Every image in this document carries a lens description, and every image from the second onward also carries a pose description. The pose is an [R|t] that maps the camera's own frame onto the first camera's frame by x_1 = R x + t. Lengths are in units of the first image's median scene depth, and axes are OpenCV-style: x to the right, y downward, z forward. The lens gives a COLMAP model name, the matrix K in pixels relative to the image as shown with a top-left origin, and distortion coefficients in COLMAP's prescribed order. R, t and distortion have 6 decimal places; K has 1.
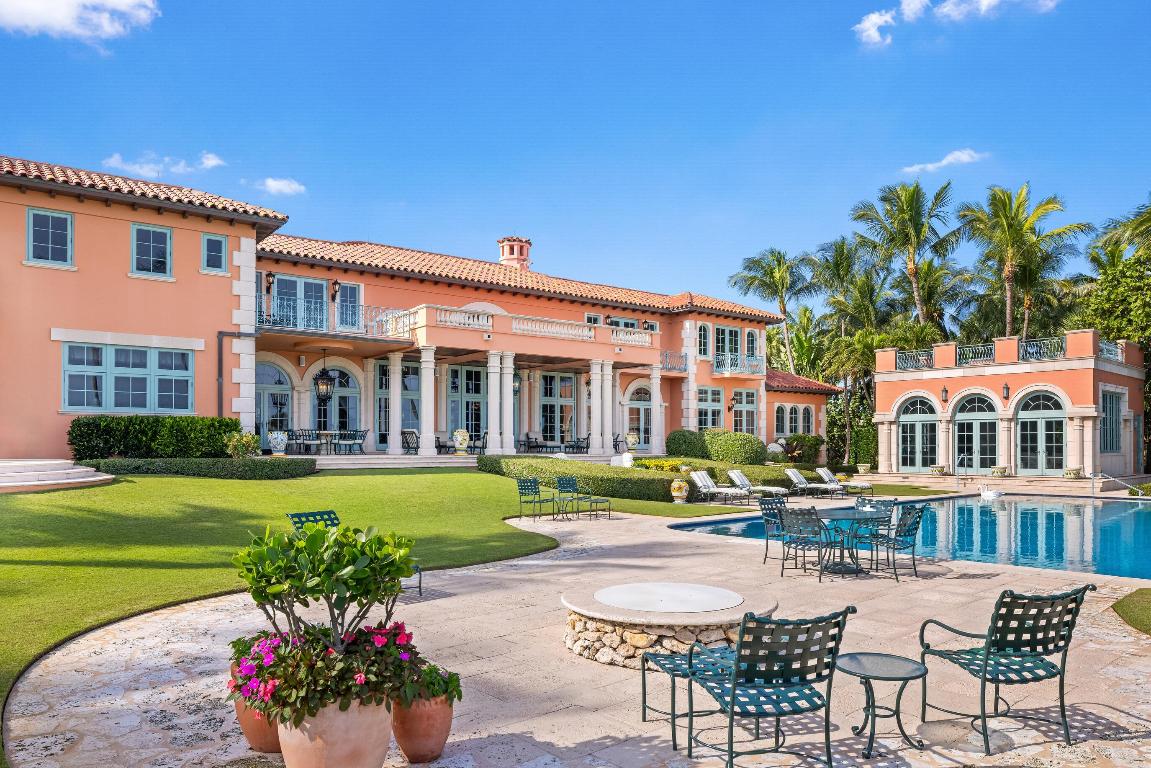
lens RADIAL K [[815.2, 0, 570.9], [0, 815.2, 451.1], [0, 0, 1]] dist [0.002587, -0.000487]
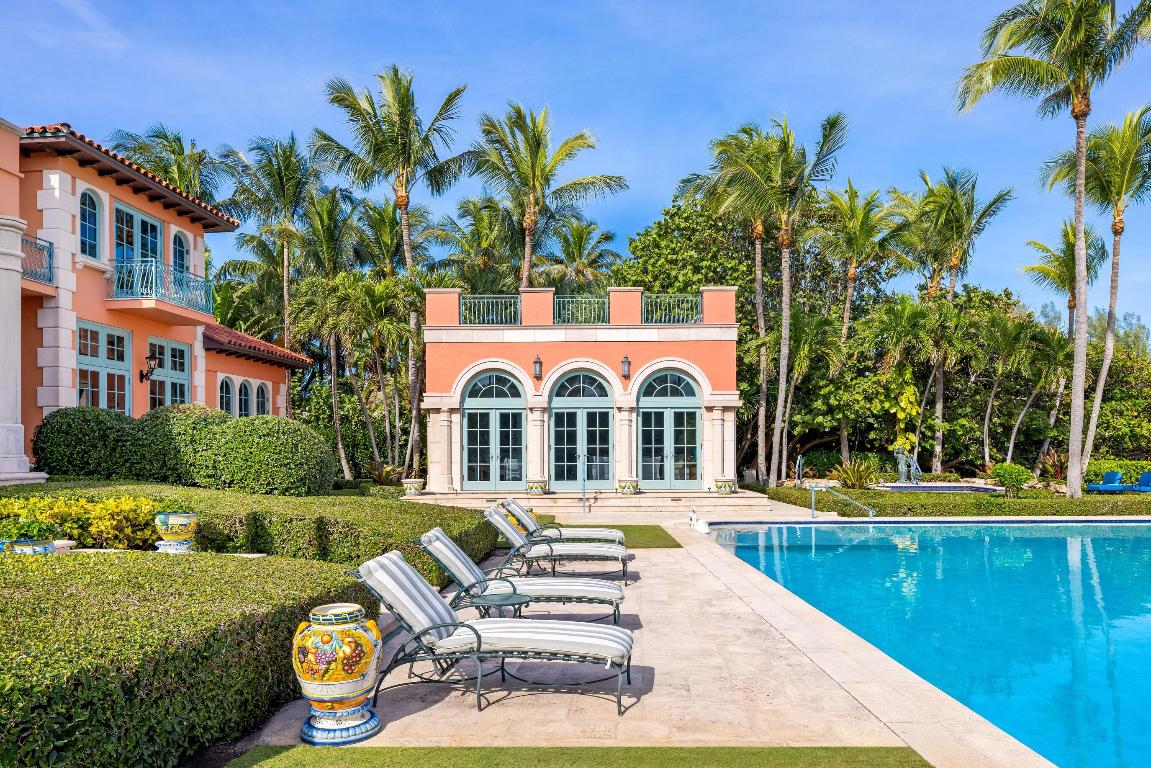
lens RADIAL K [[780.0, 0, 568.9], [0, 780.0, 451.8], [0, 0, 1]] dist [-0.006519, -0.004108]
pose [[0.673756, -0.006201, 0.738928, 0.019509], [0.009152, 0.999958, 0.000047, -0.002970], [-0.738897, 0.006731, 0.673785, 0.575637]]
